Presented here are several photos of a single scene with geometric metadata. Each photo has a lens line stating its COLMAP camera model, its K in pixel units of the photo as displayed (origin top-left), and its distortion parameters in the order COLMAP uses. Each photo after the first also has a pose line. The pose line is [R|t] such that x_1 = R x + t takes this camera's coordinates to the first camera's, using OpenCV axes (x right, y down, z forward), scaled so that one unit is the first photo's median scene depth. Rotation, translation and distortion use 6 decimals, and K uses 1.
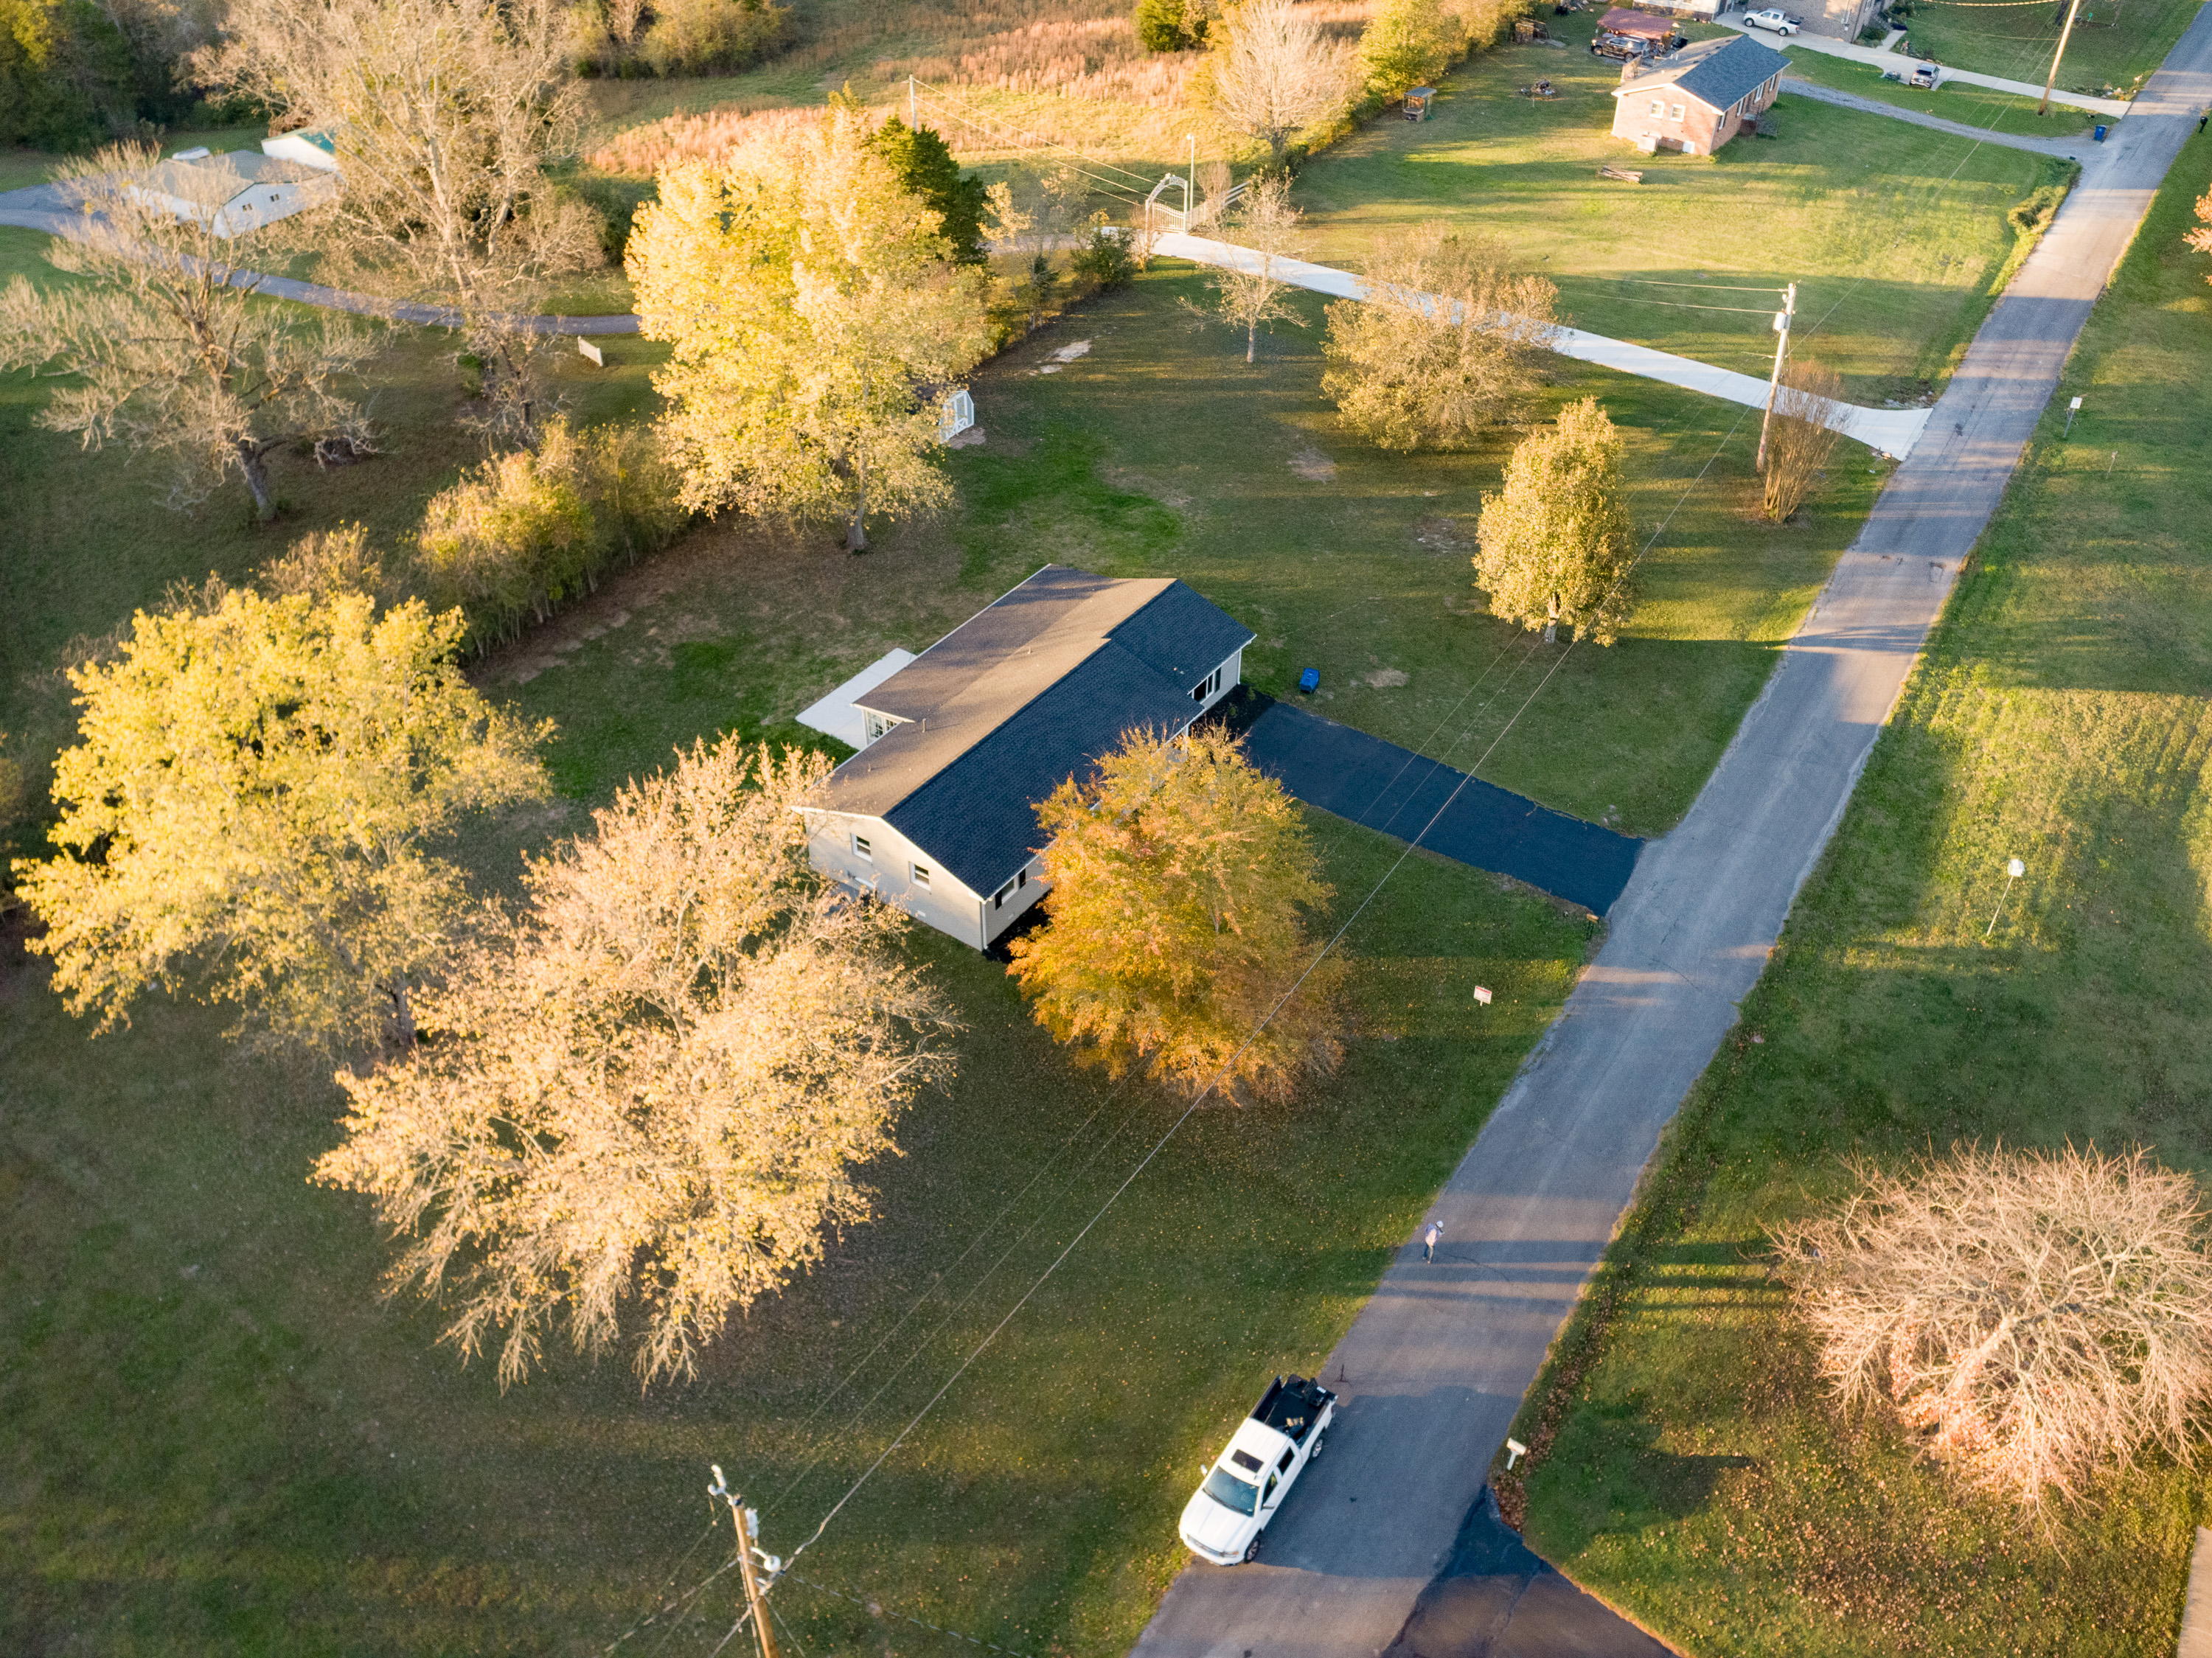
lens RADIAL K [[1658.2, 0, 1096.0], [0, 1658.2, 831.1], [0, 0, 1]] dist [-0.037342, 0.015484]
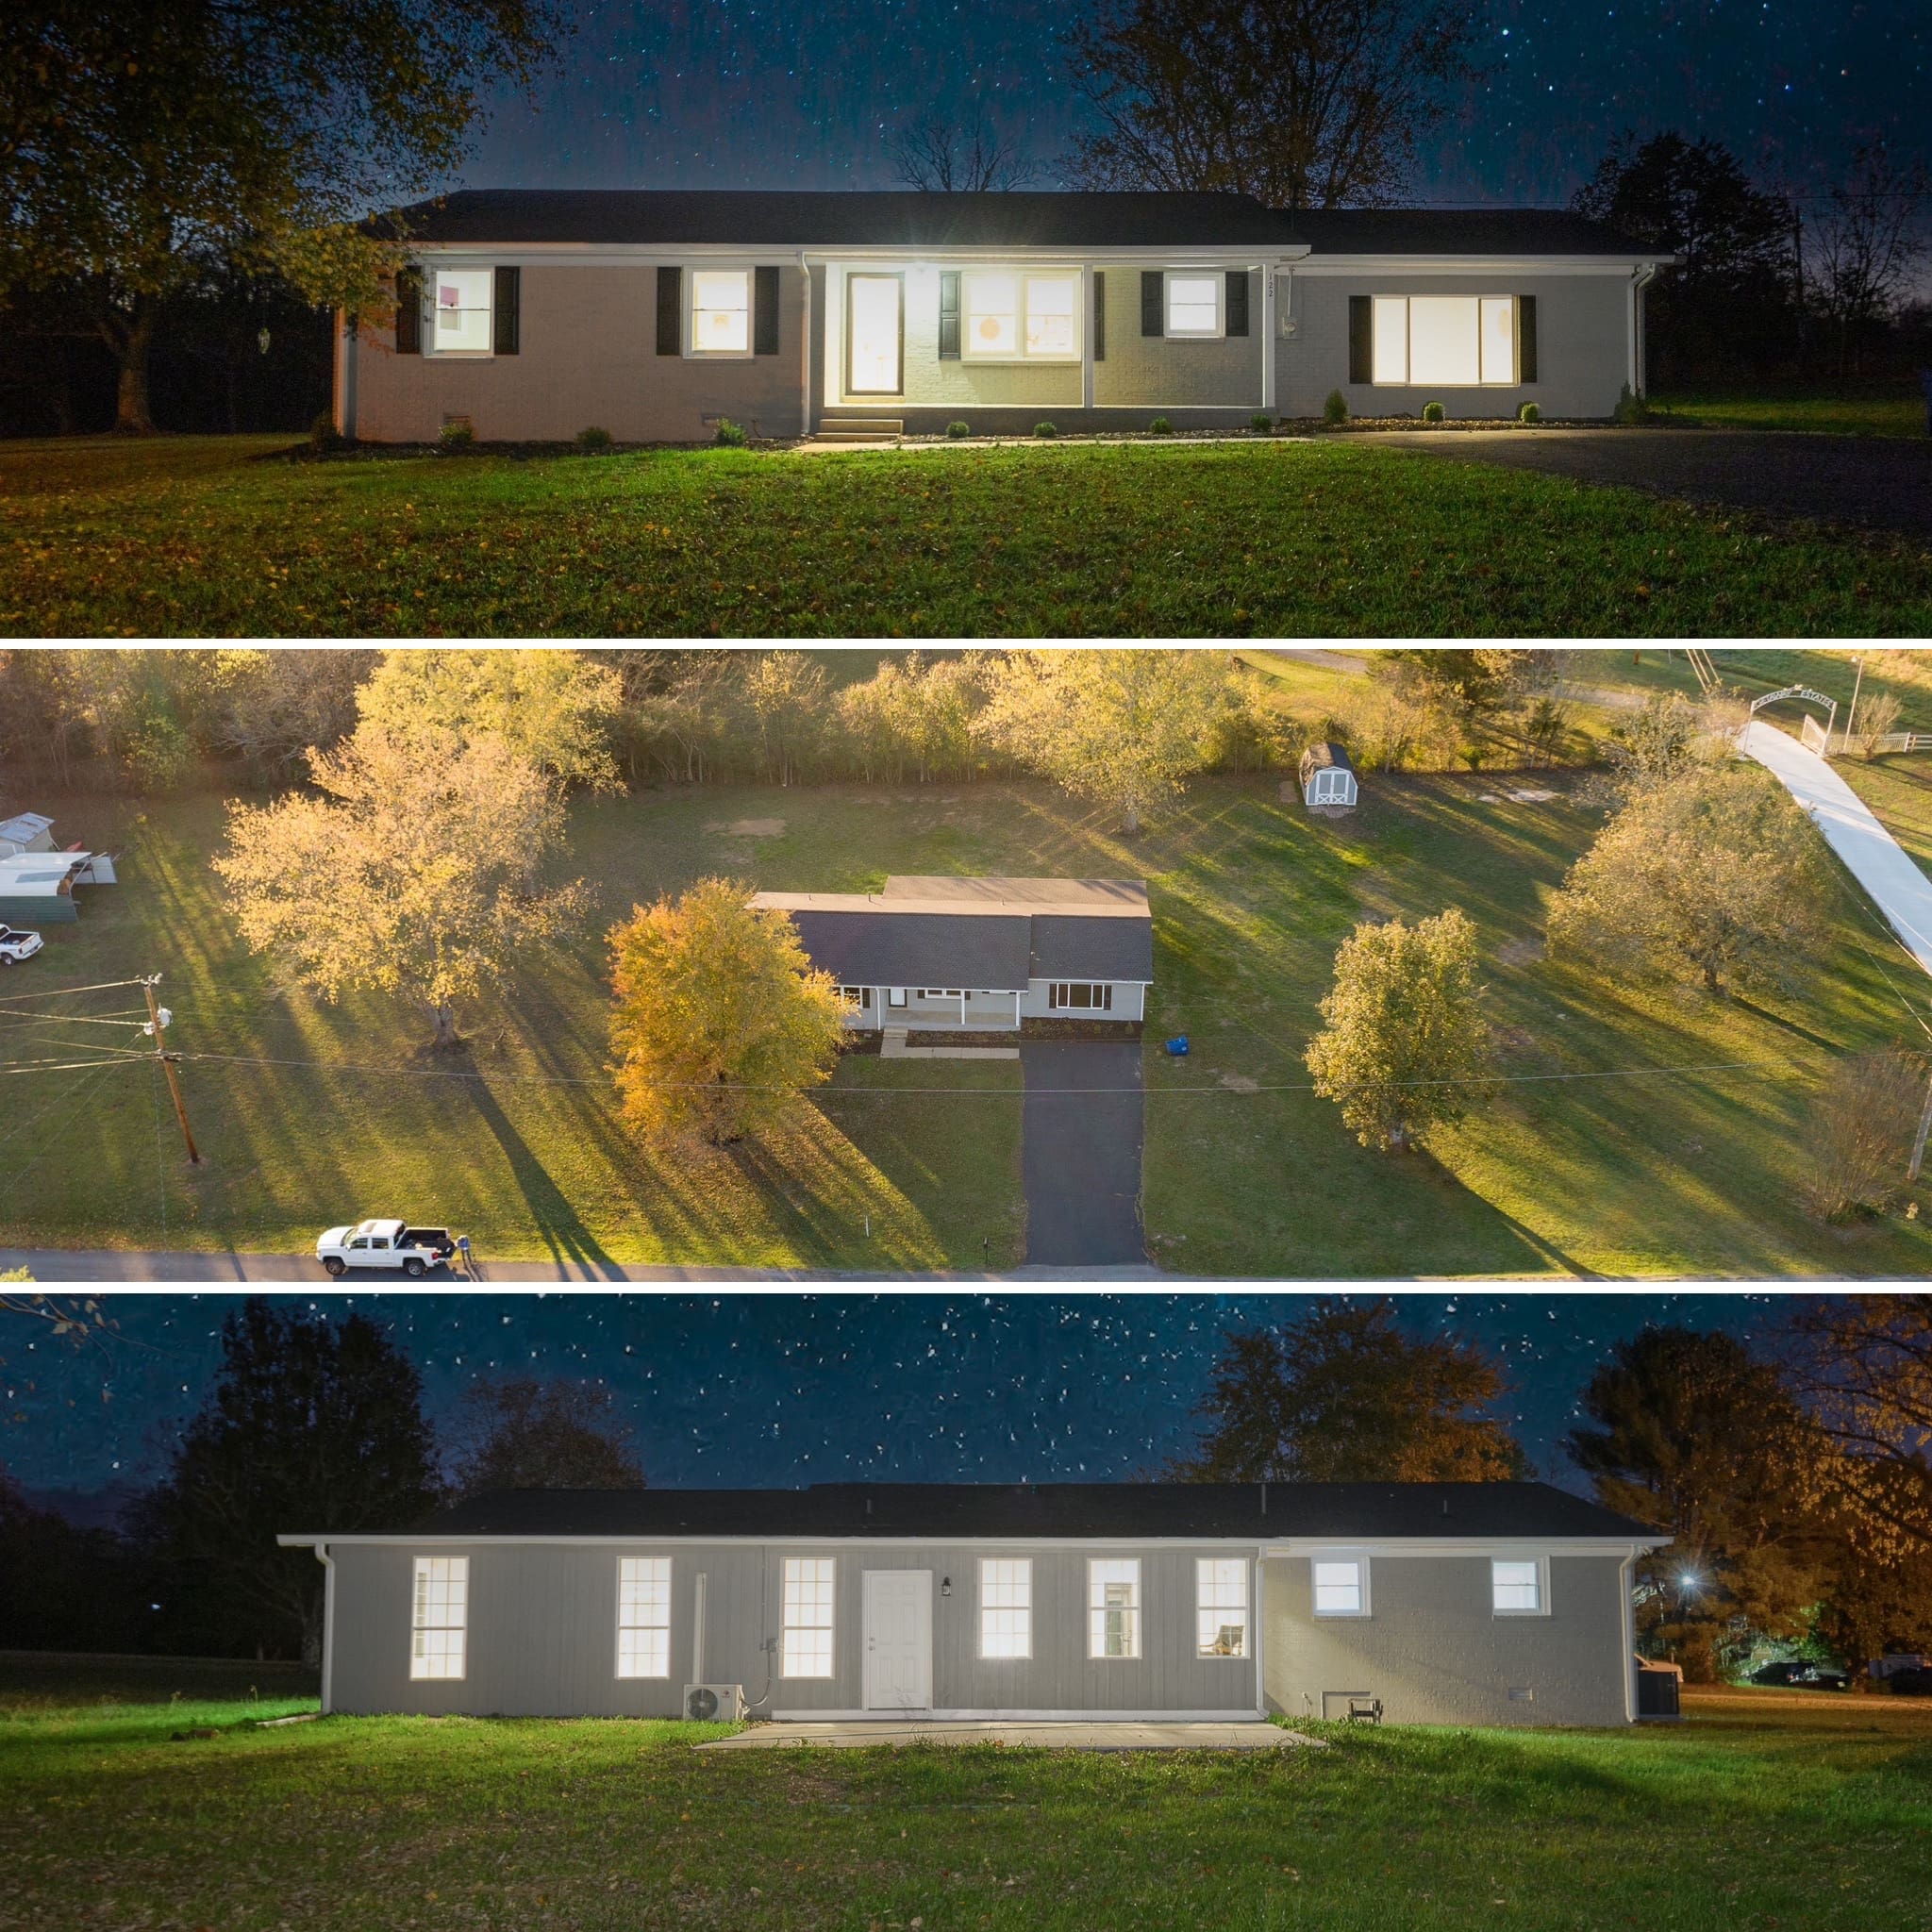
lens RADIAL K [[1823.9, 0, 861.5], [0, 1823.9, 962.3], [0, 0, 1]] dist [-0.037704, 0.015144]
pose [[0.483792, 0.415510, -0.770257, 0.911309], [-0.525310, 0.841804, 0.124162, -0.173553], [0.699996, 0.344555, 0.625530, 0.089124]]
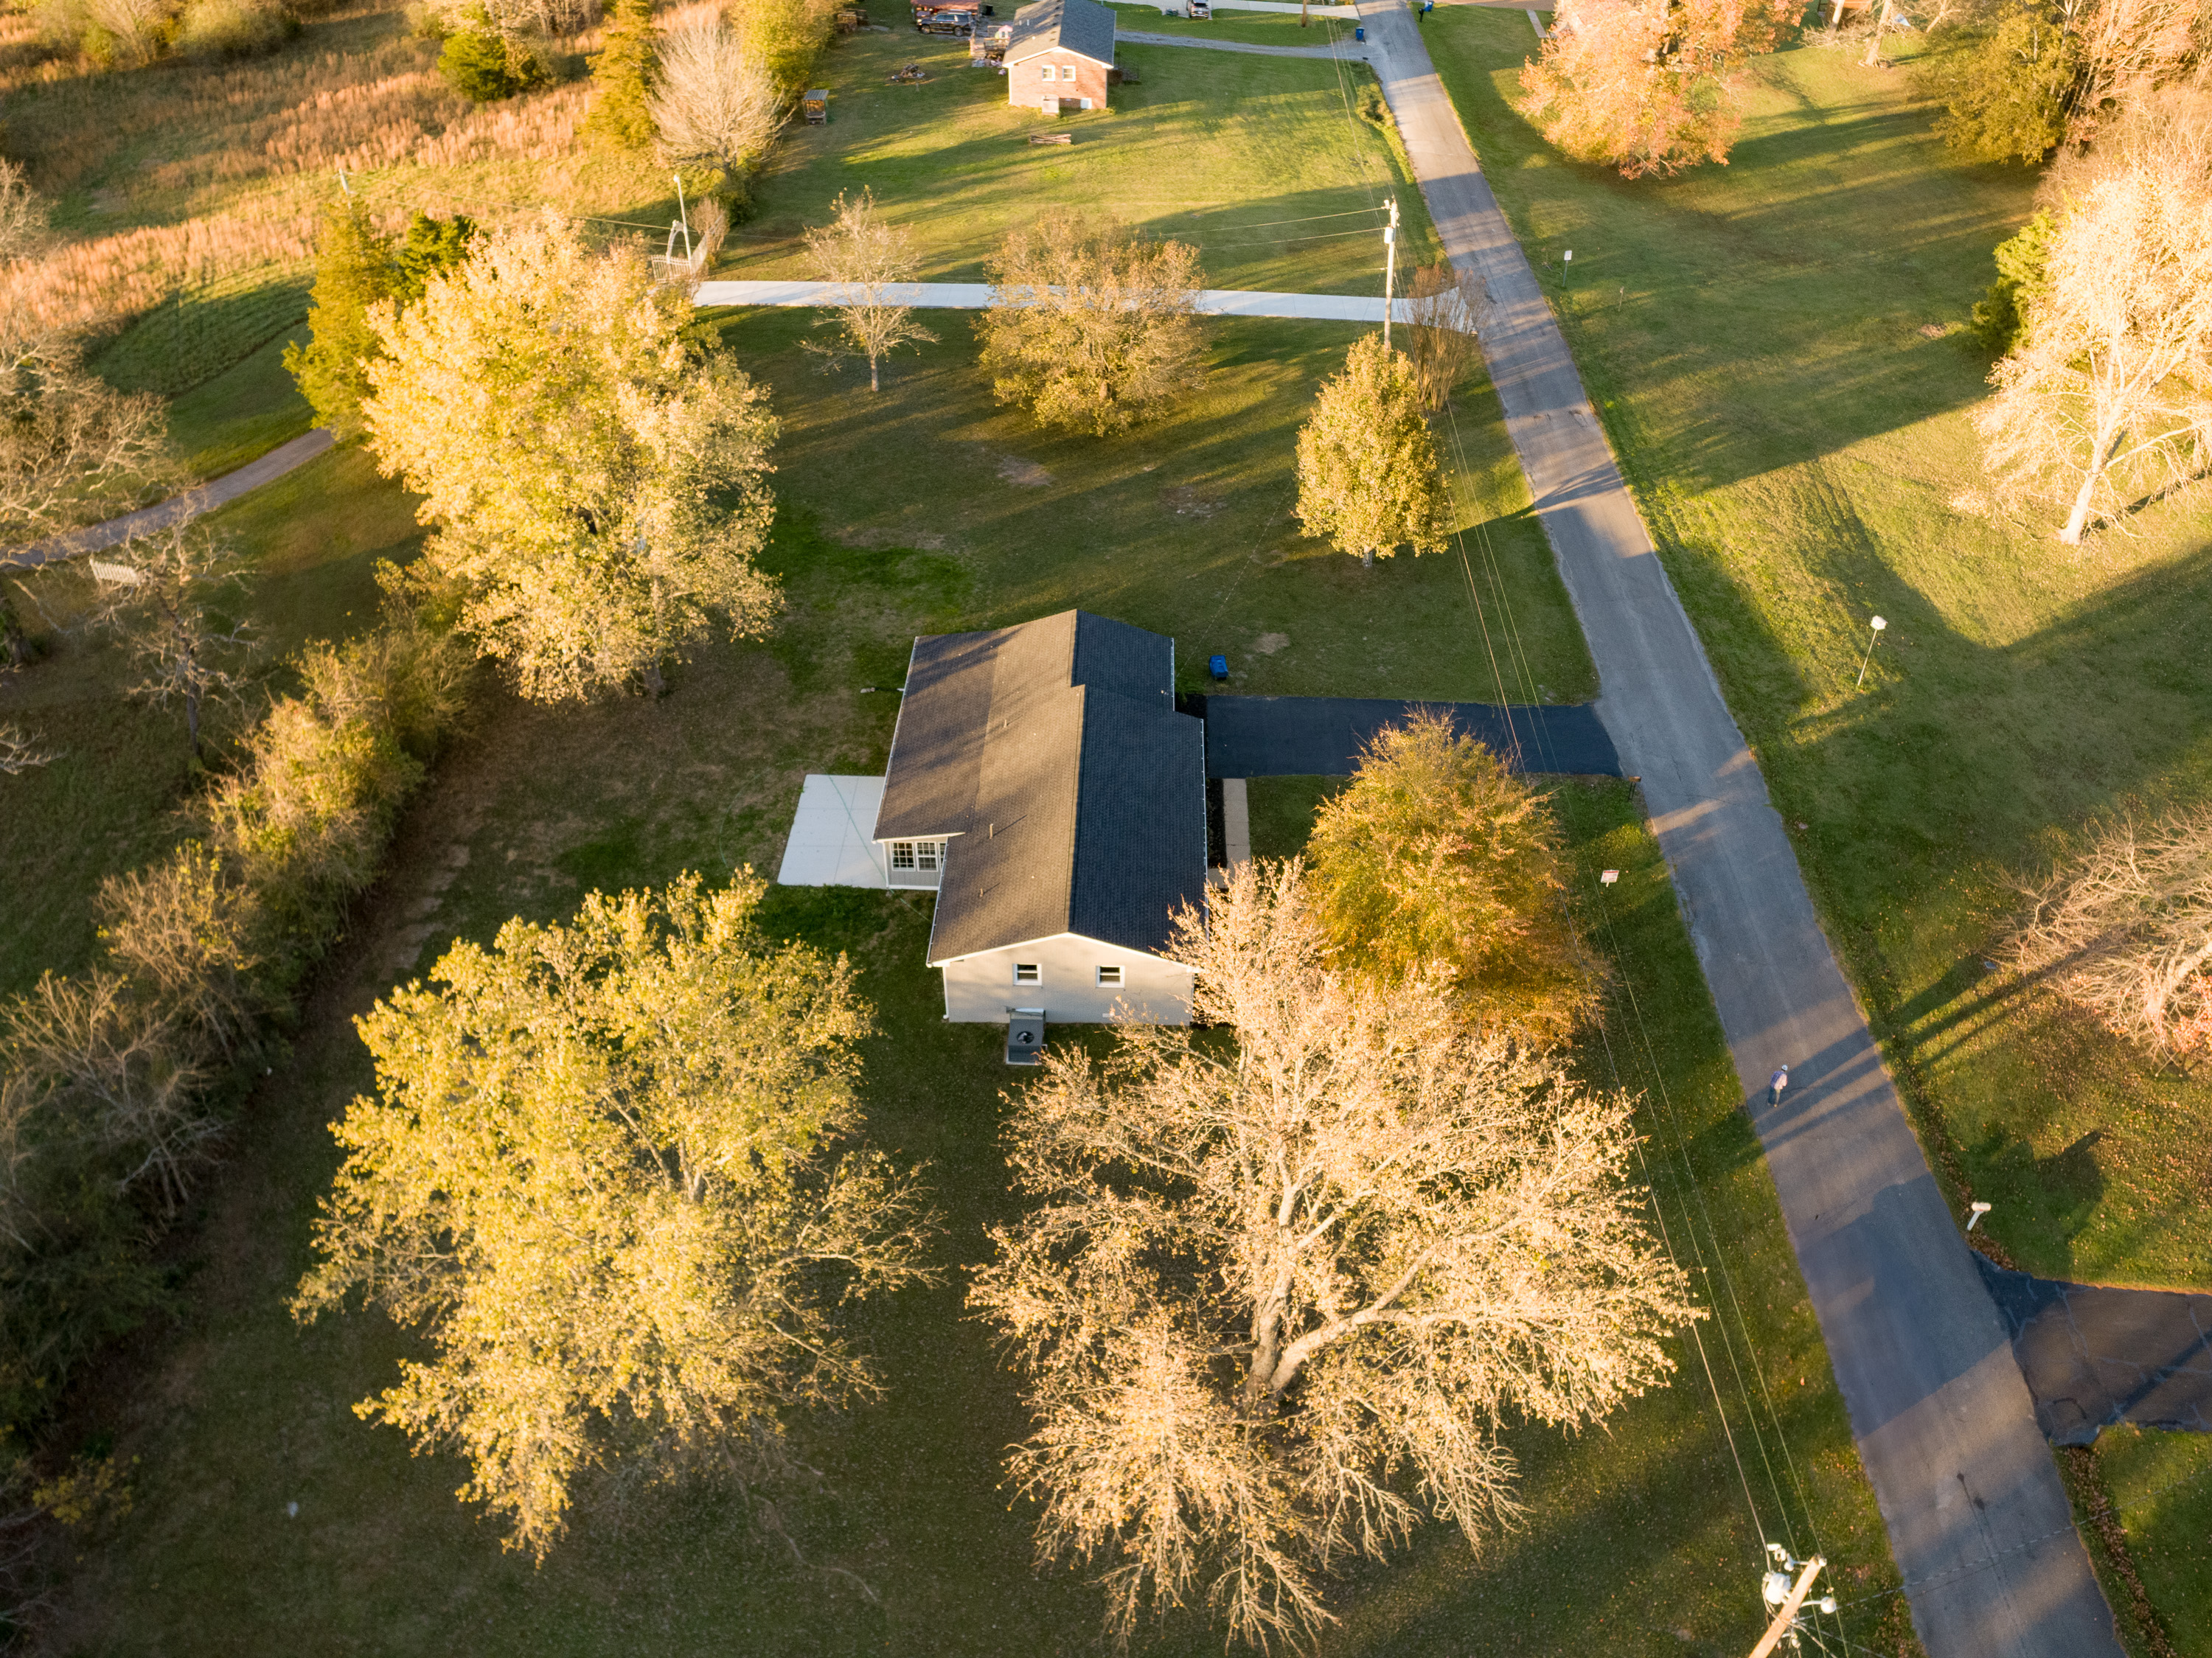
lens RADIAL K [[1658.2, 0, 1096.0], [0, 1658.2, 831.1], [0, 0, 1]] dist [-0.037342, 0.015484]
pose [[0.836828, -0.344802, 0.425243, -0.392209], [0.342912, 0.935620, 0.083823, -0.106318], [-0.426768, 0.075676, 0.901189, 0.128610]]
